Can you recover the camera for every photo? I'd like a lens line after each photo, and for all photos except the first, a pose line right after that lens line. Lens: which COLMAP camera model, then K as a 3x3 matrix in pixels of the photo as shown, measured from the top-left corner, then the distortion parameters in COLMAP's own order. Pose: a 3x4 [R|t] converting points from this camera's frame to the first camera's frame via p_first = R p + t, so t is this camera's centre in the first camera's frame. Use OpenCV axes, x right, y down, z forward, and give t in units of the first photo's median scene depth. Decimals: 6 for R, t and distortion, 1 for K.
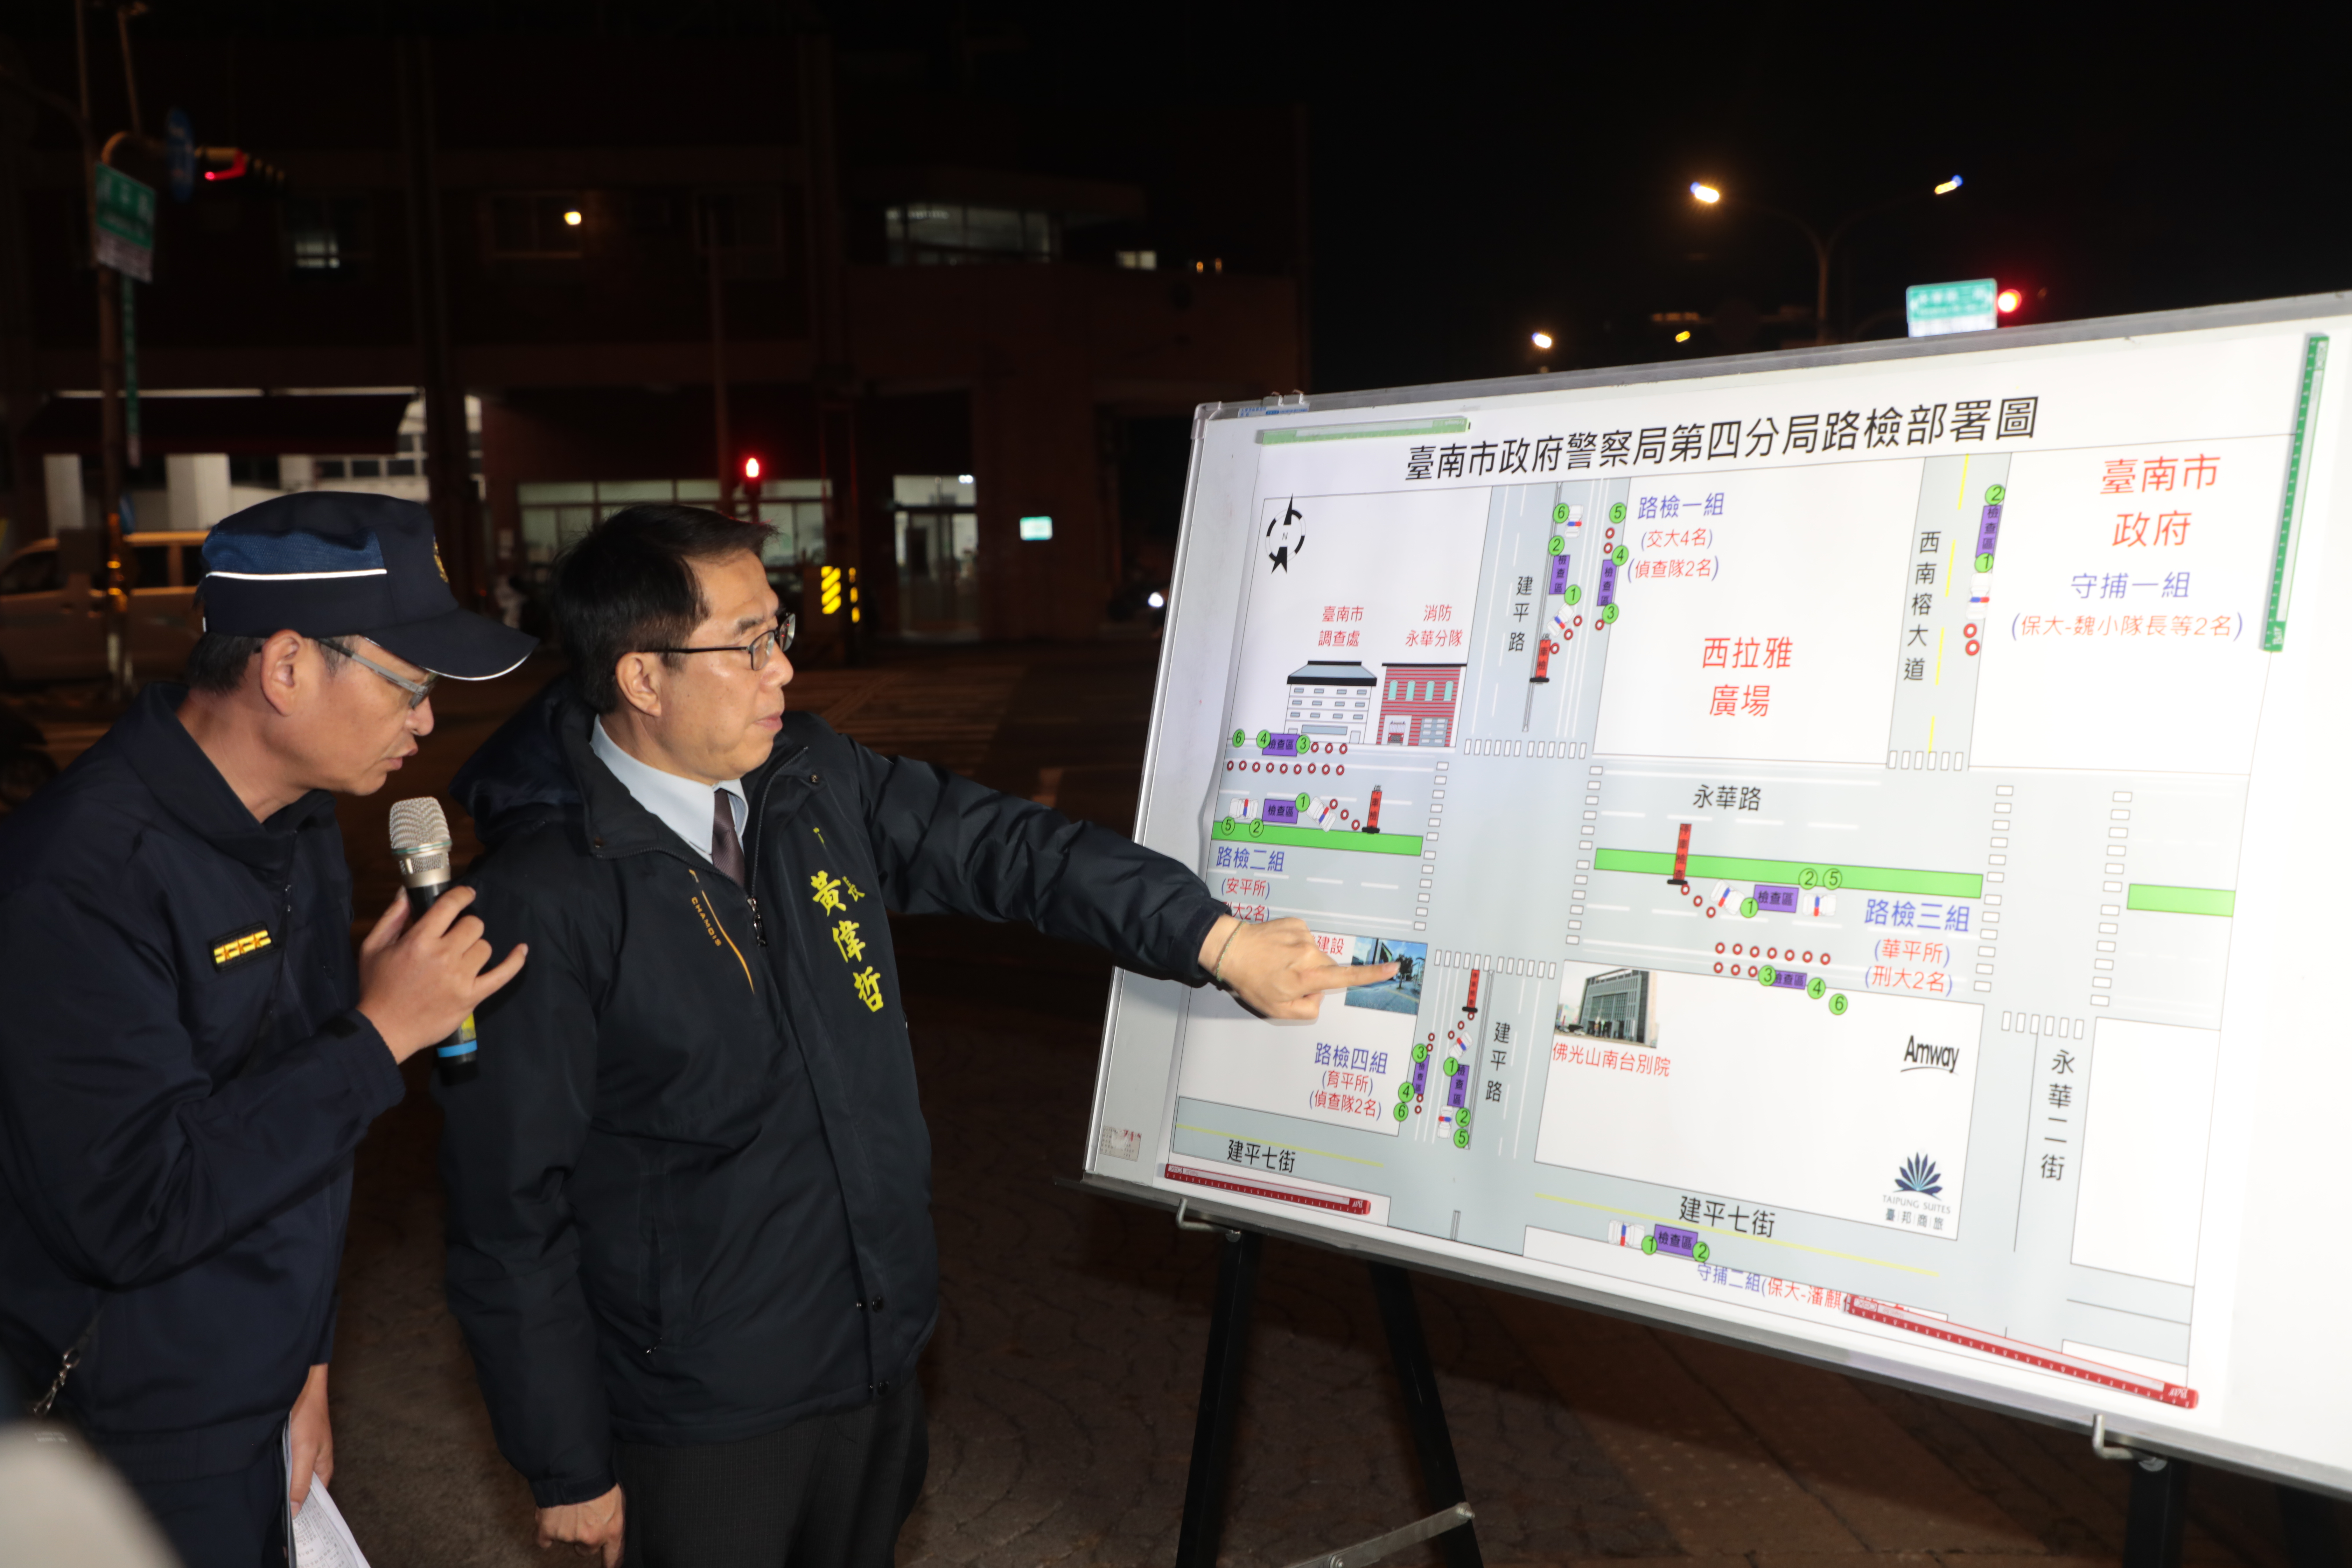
lens RADIAL K [[2602.2, 0, 1176.0], [0, 2602.2, 784.0], [0, 0, 1]] dist [0.077985, 0.017013]
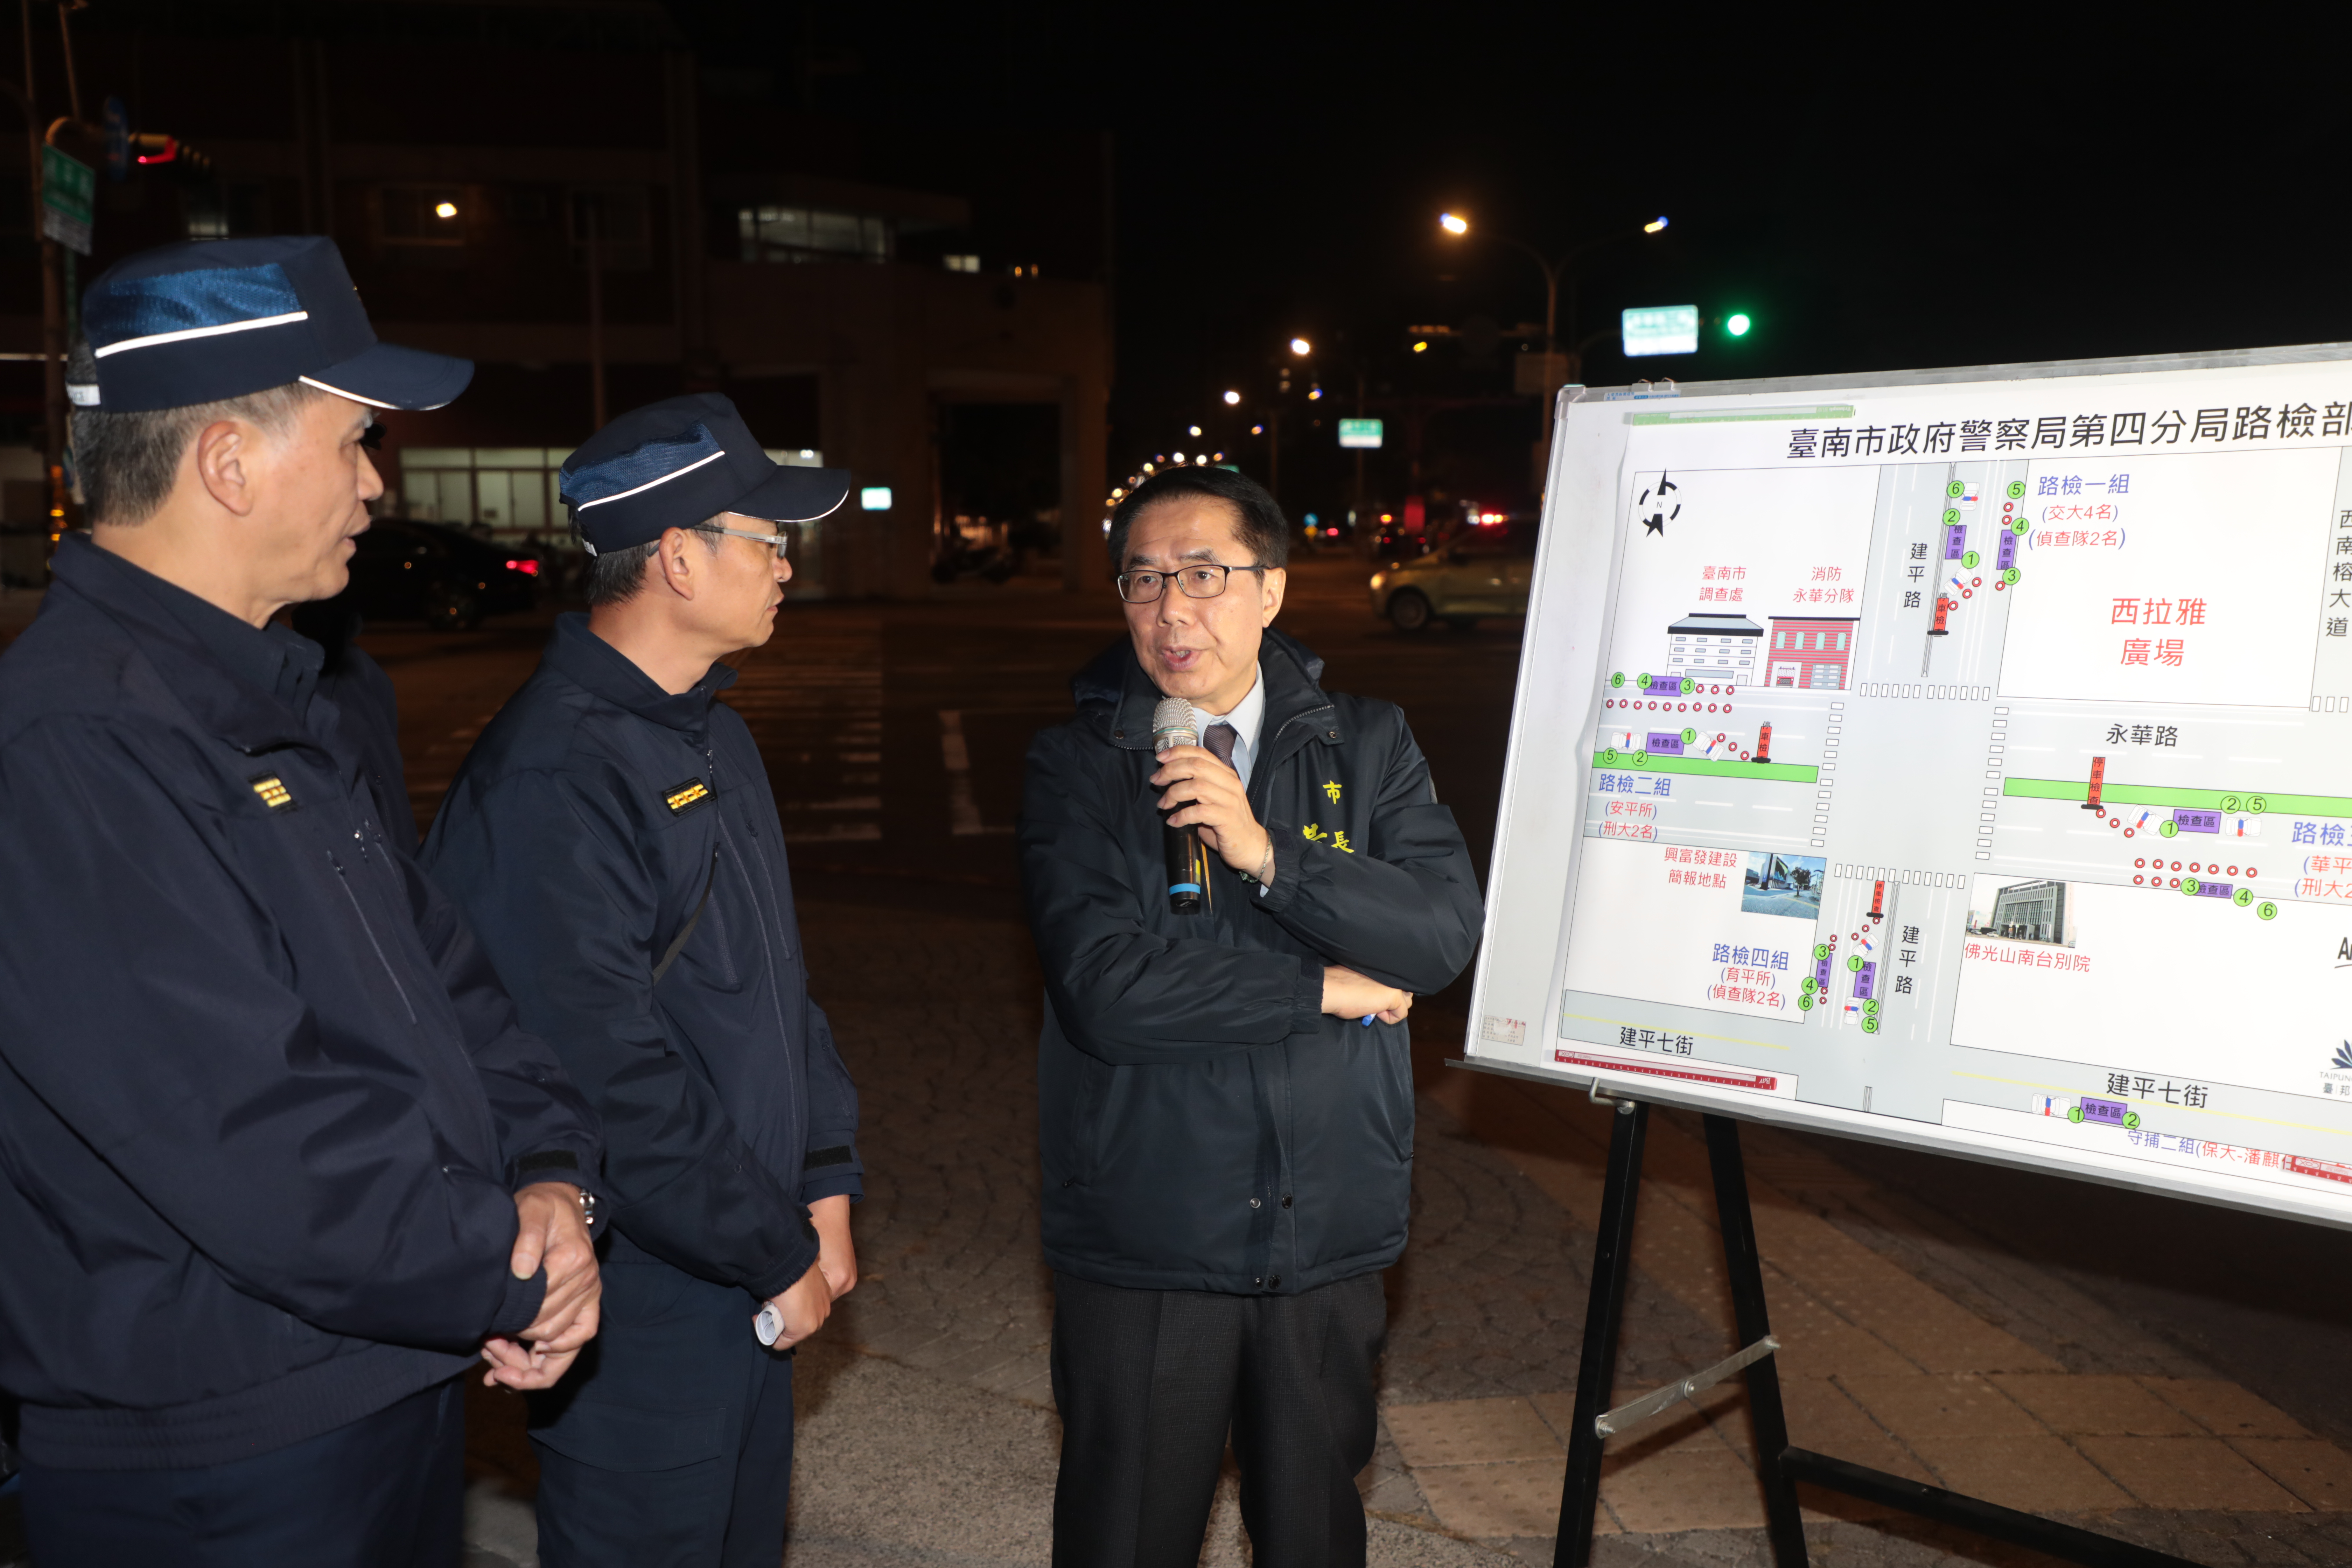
lens RADIAL K [[2279.1, 0, 1176.0], [0, 2279.1, 784.0], [0, 0, 1]] dist [0.025718, 0.073183]
pose [[0.995871, 0.011173, 0.090088, -0.286990], [-0.013348, 0.999633, 0.023569, 0.007986], [-0.089792, -0.024675, 0.995655, 0.012304]]
